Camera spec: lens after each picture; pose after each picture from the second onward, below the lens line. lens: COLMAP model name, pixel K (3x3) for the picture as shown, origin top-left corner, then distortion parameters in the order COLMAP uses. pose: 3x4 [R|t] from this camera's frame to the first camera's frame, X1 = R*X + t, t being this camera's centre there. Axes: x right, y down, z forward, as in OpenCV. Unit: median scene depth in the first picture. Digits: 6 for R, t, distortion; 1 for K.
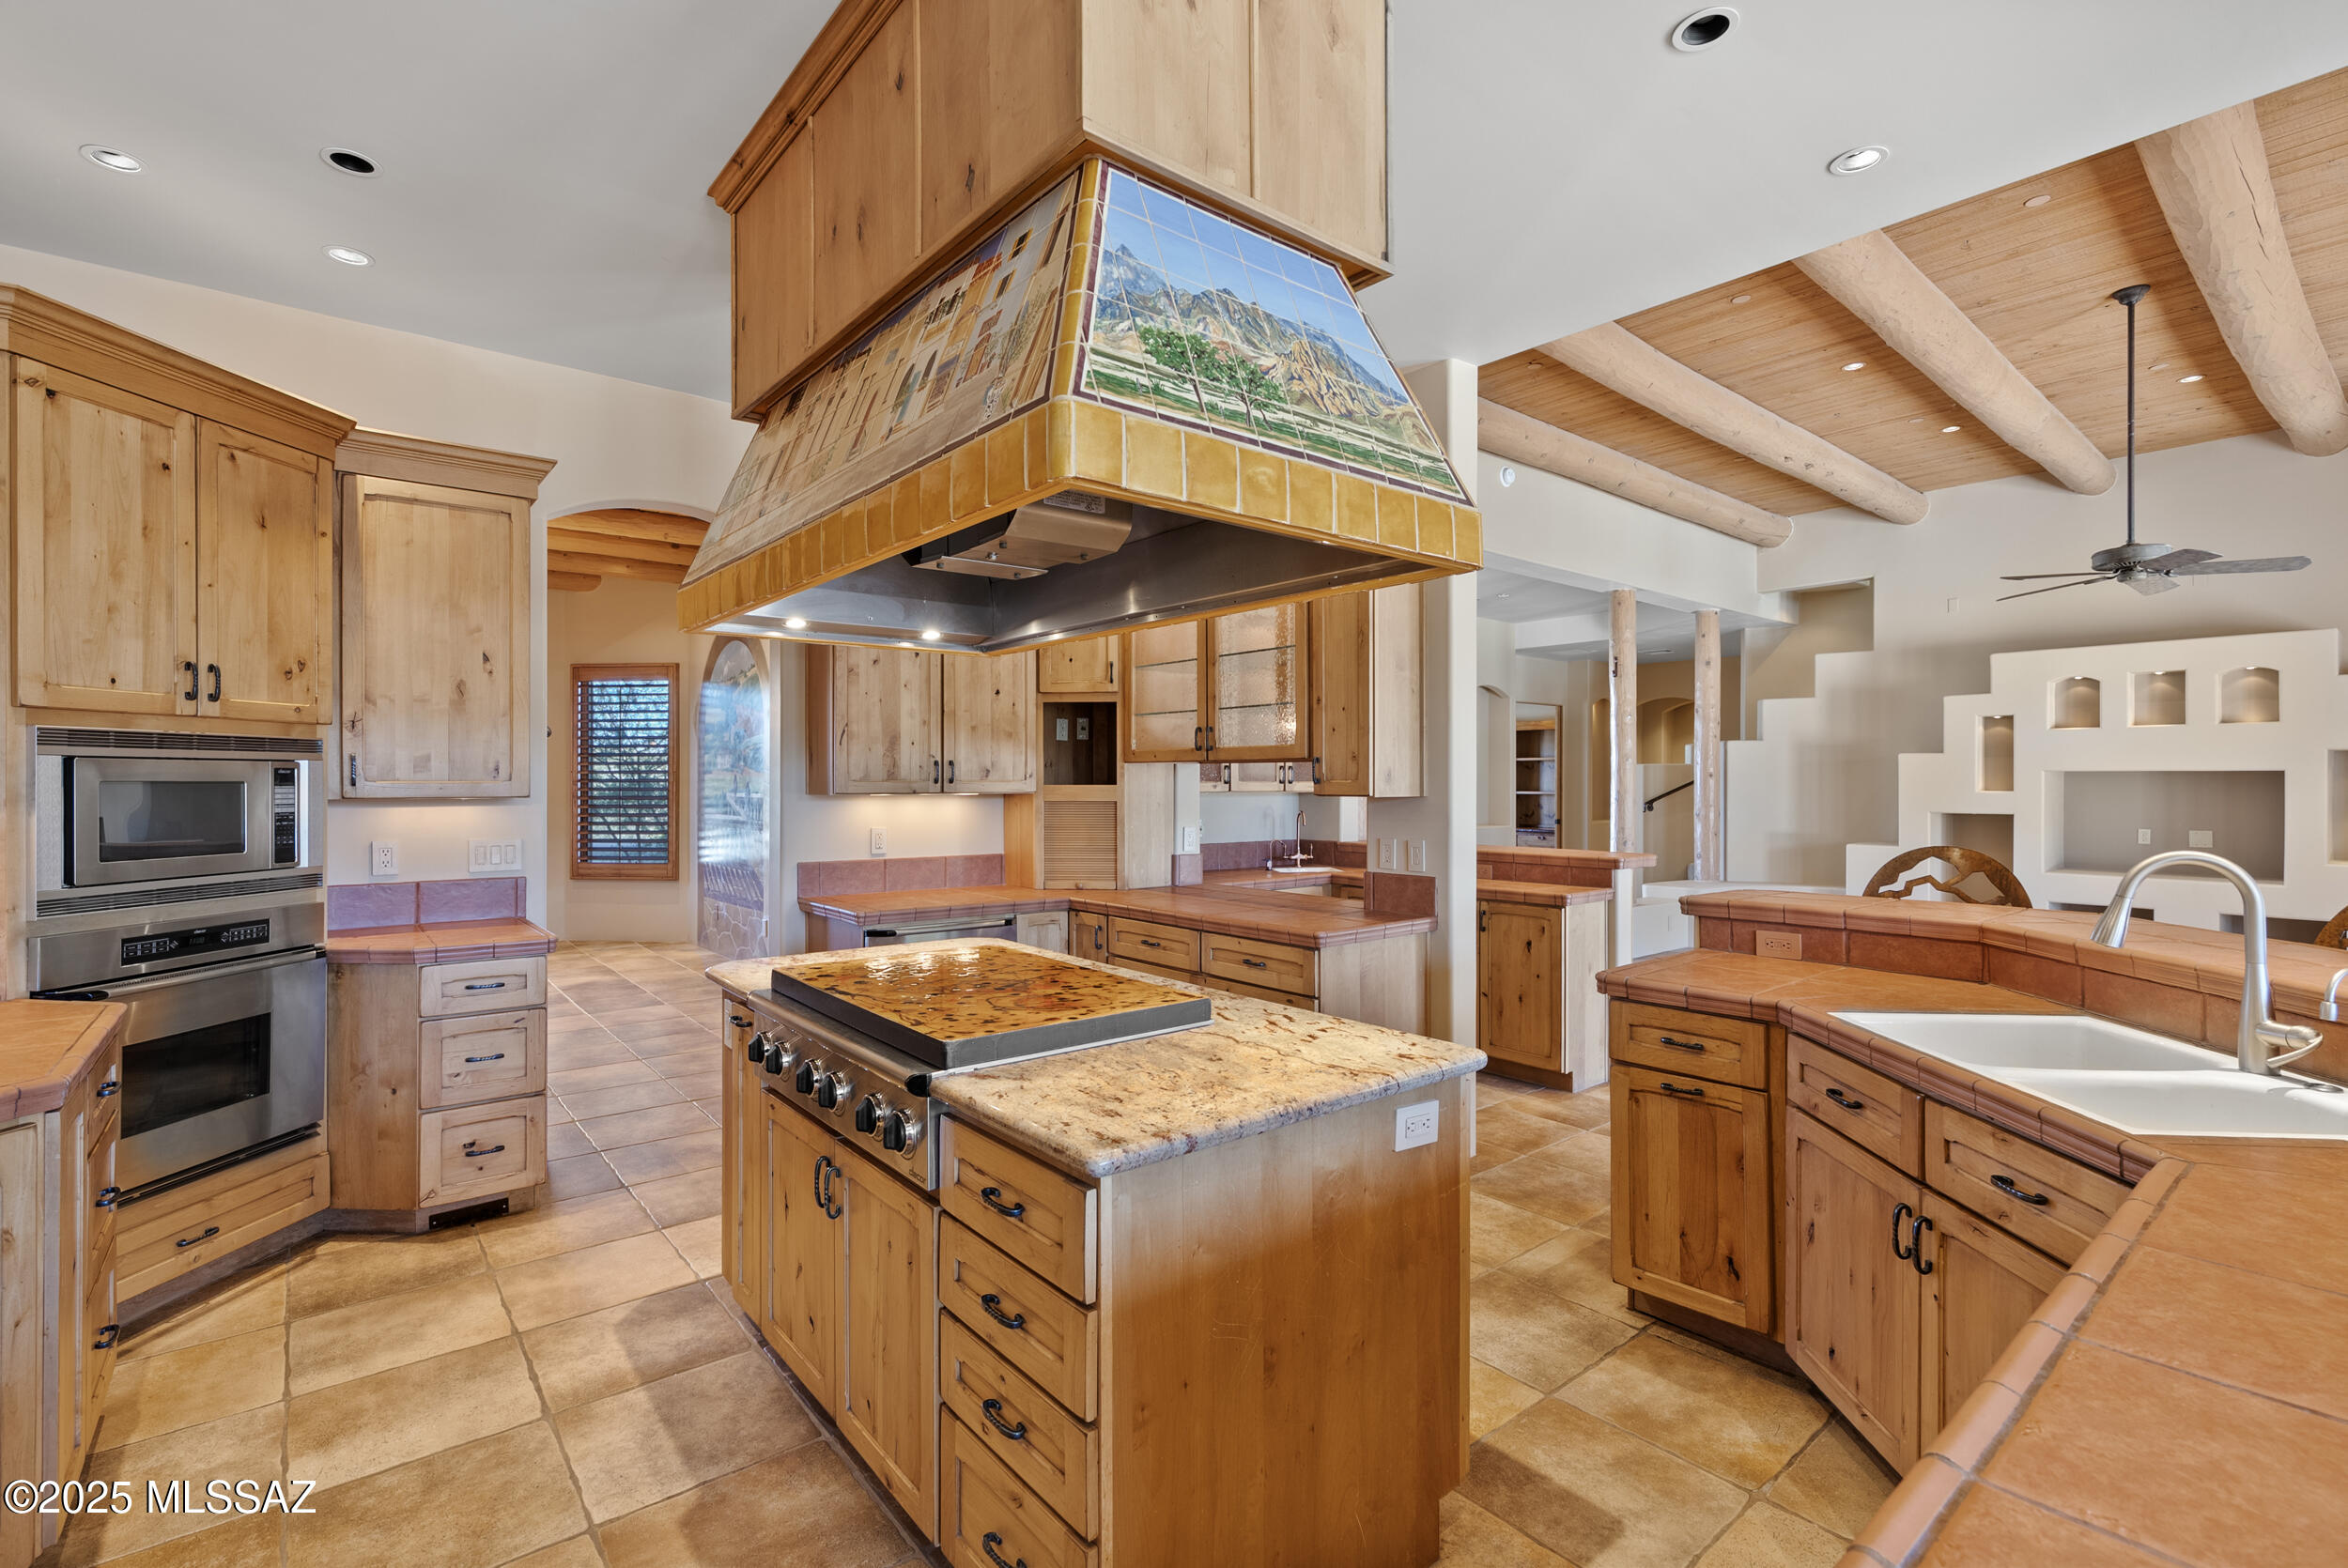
lens RADIAL K [[1063.5, 0, 1173.2], [0, 1063.5, 779.8], [0, 0, 1]] dist [-0.000149, 0.000064]
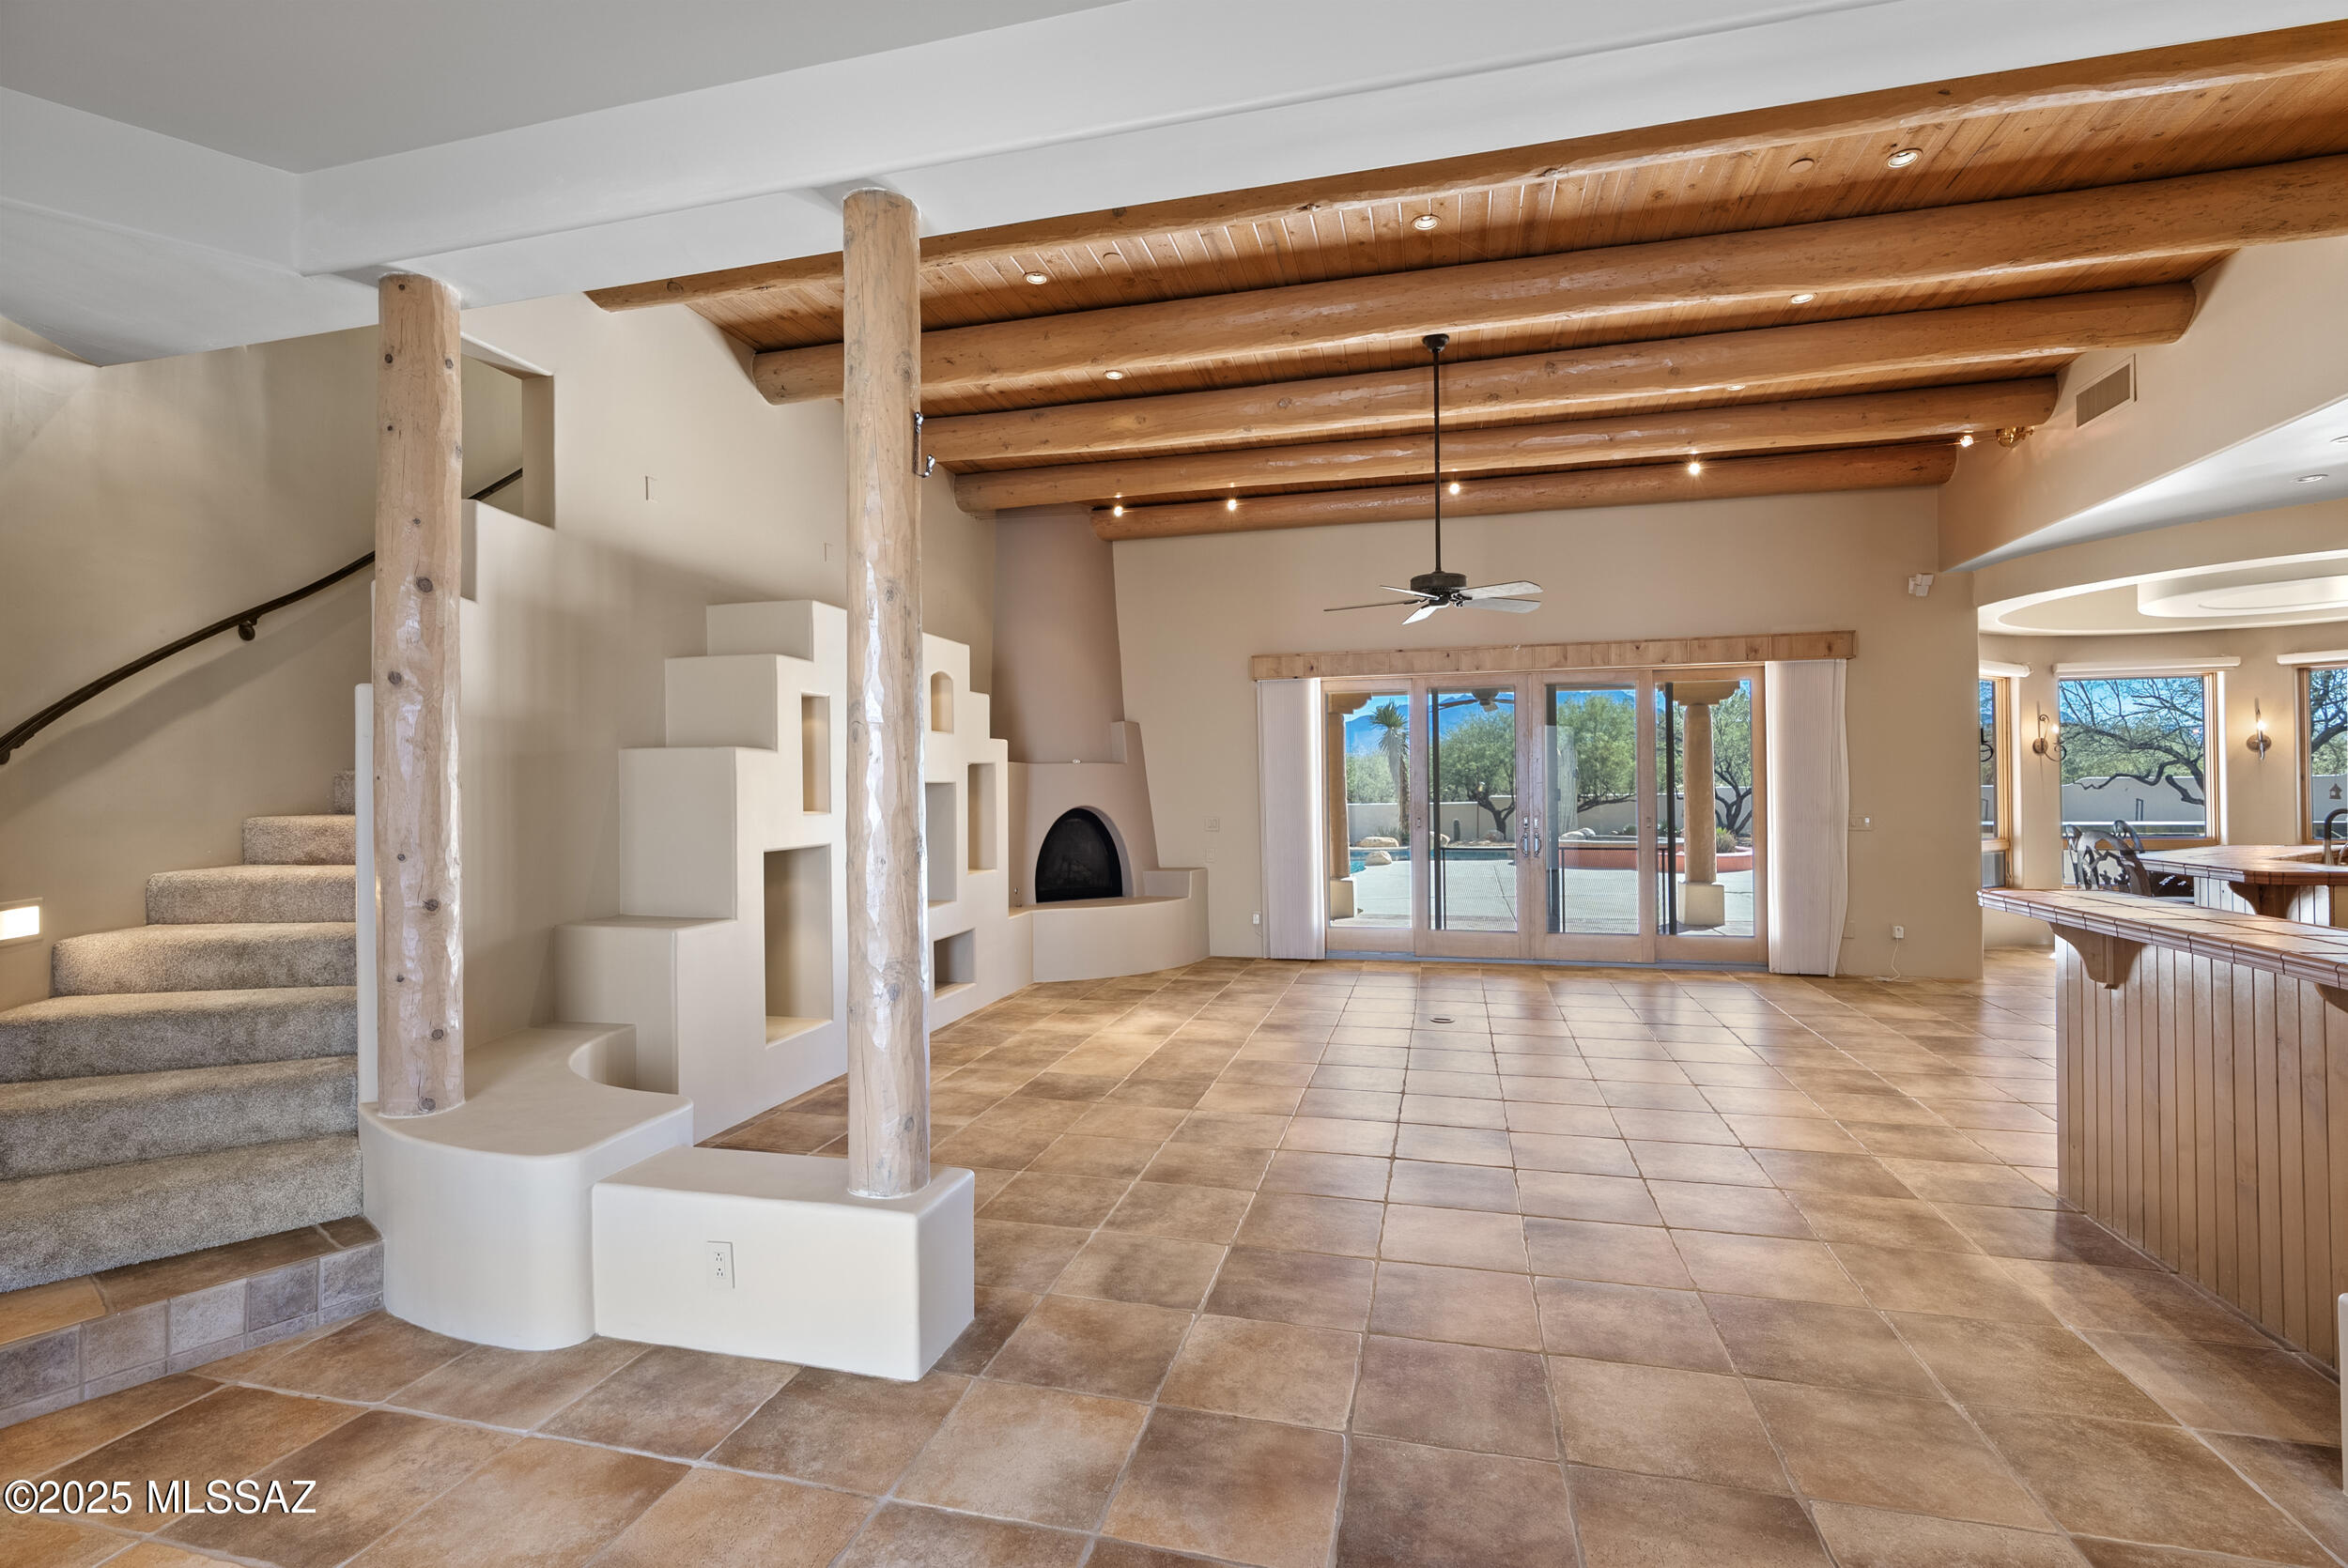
lens RADIAL K [[1063.5, 0, 1170.1], [0, 1063.5, 774.0], [0, 0, 1]] dist [-0.000149, 0.000064]
pose [[-0.583464, 0.010899, 0.812066, 0.115268], [0.005624, 0.999940, -0.009380, -0.004998], [-0.812120, -0.000906, -0.583490, 1.169149]]
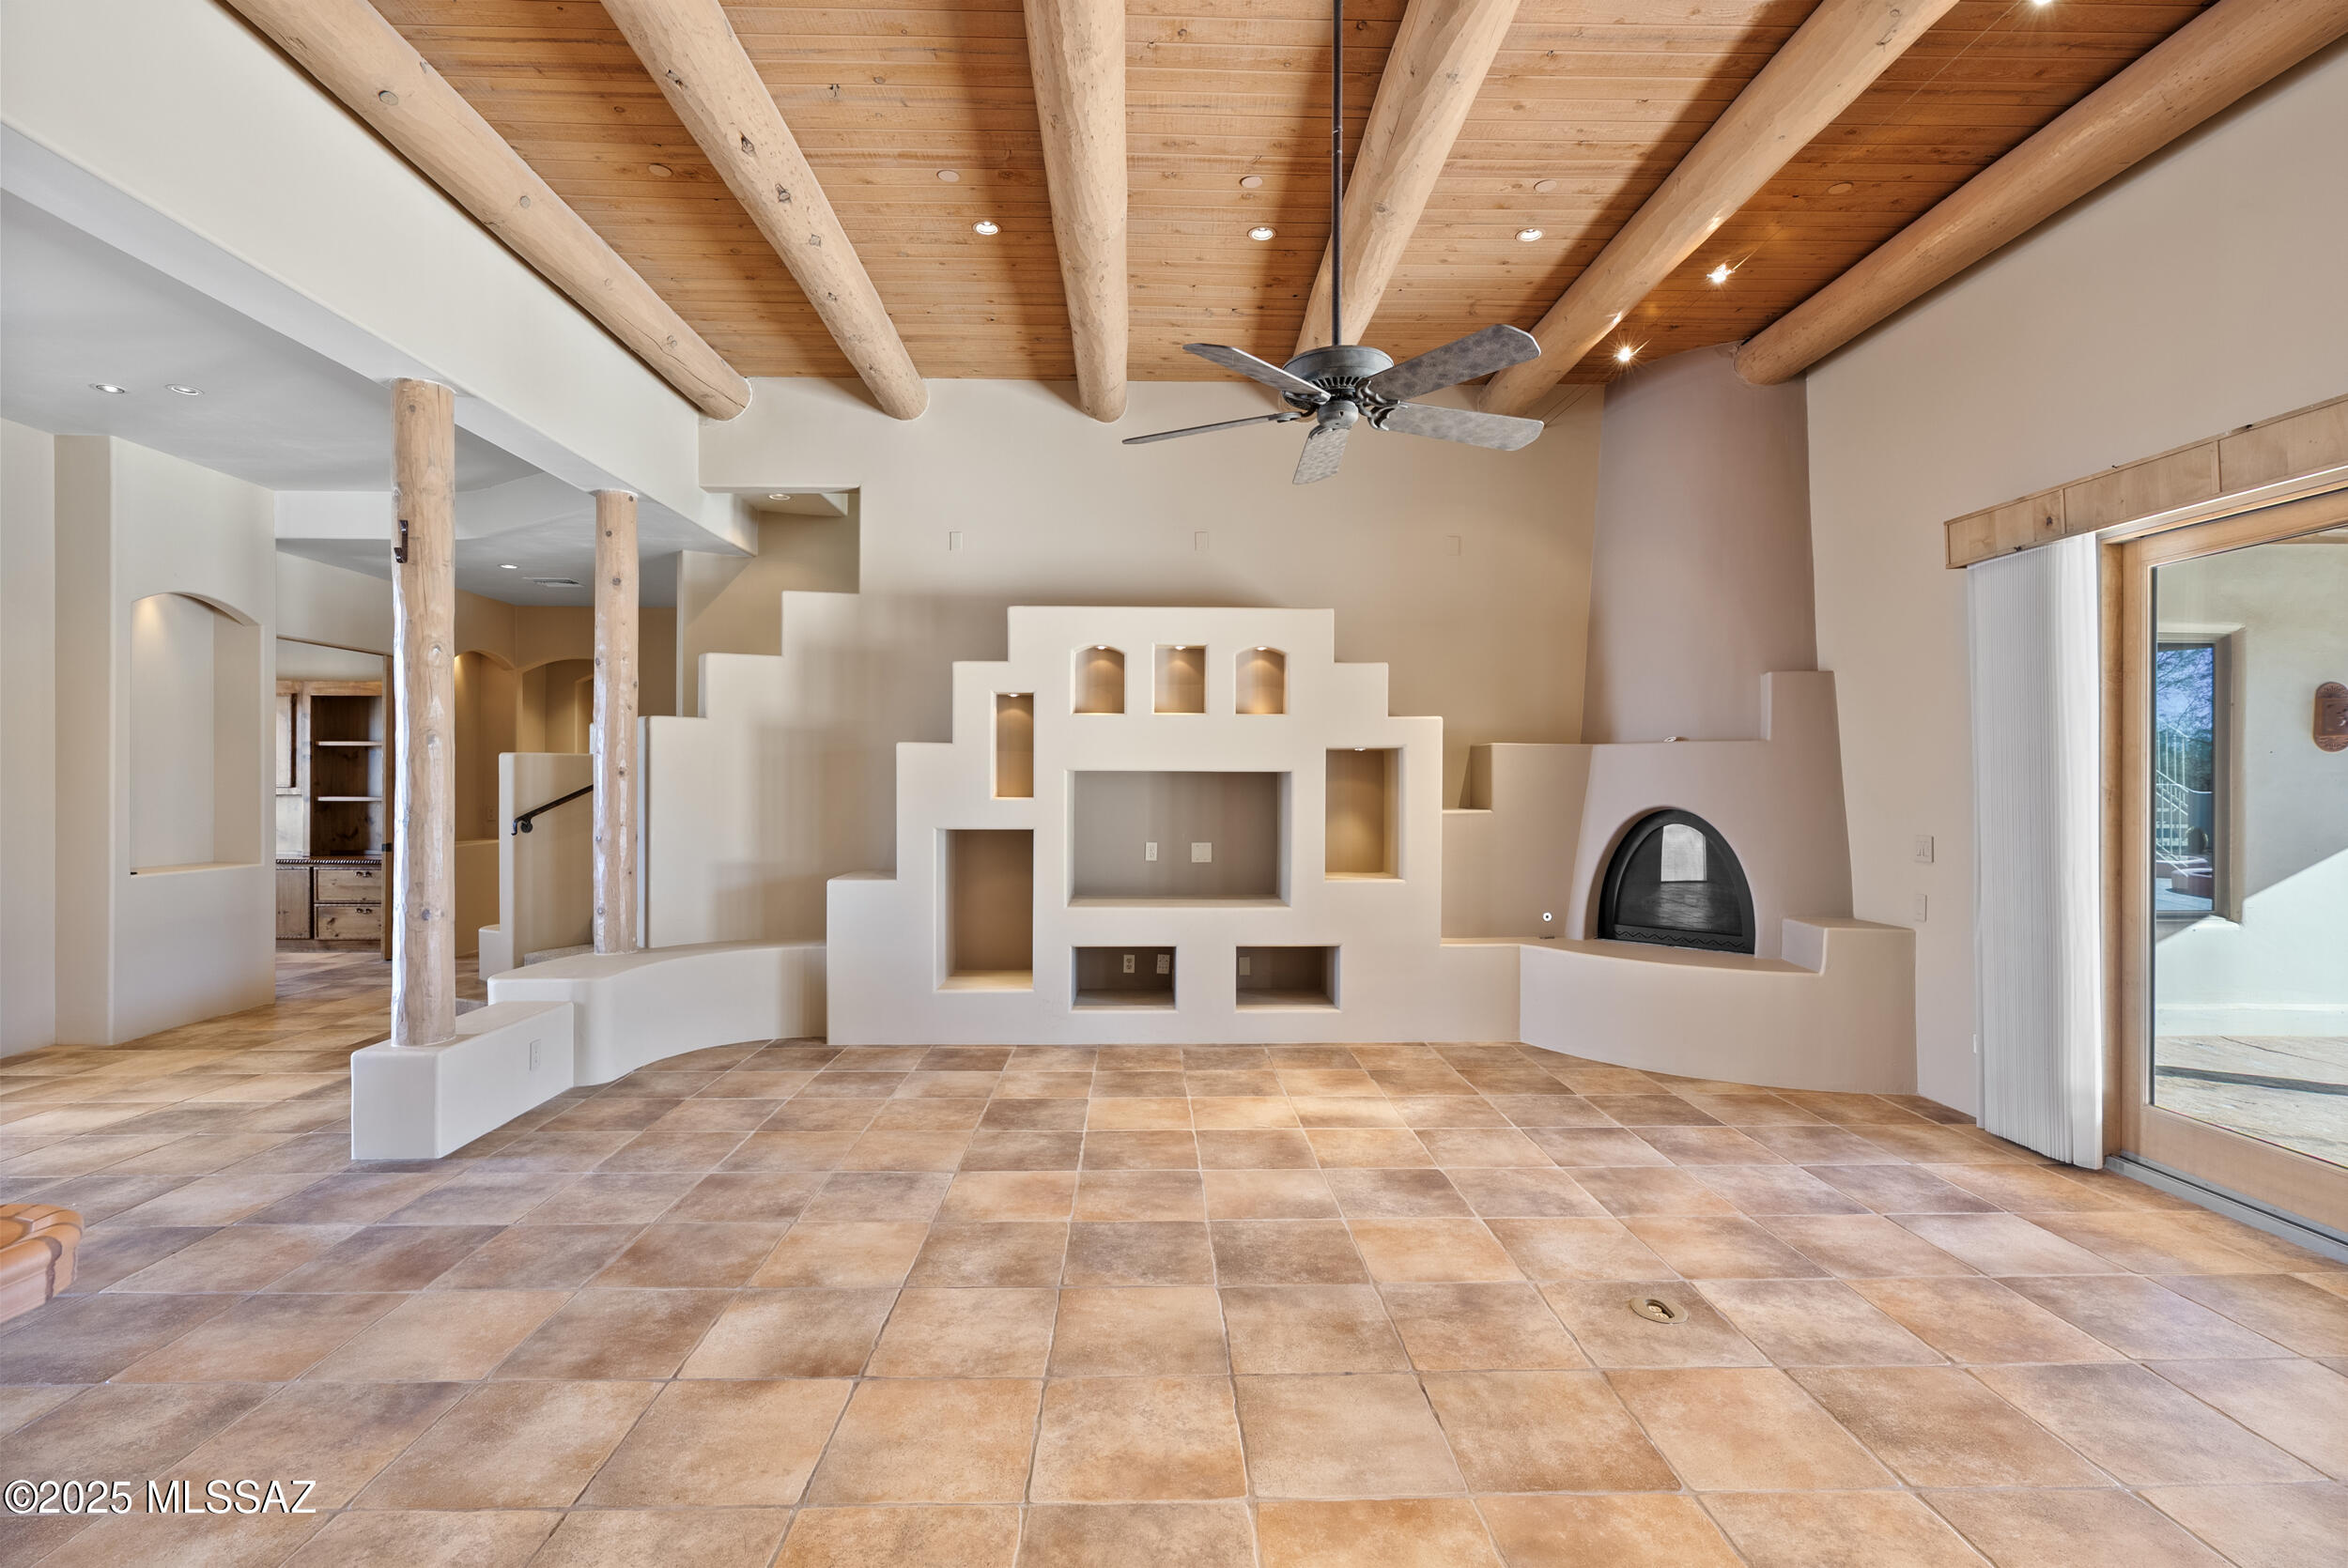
lens RADIAL K [[1063.5, 0, 1167.7], [0, 1063.5, 785.7], [0, 0, 1]] dist [-0.000149, 0.000064]
pose [[0.615673, -0.004896, 0.787986, 0.264146], [-0.003144, 0.999957, 0.008669, -0.003797], [-0.787995, -0.007814, 0.615632, 0.463697]]
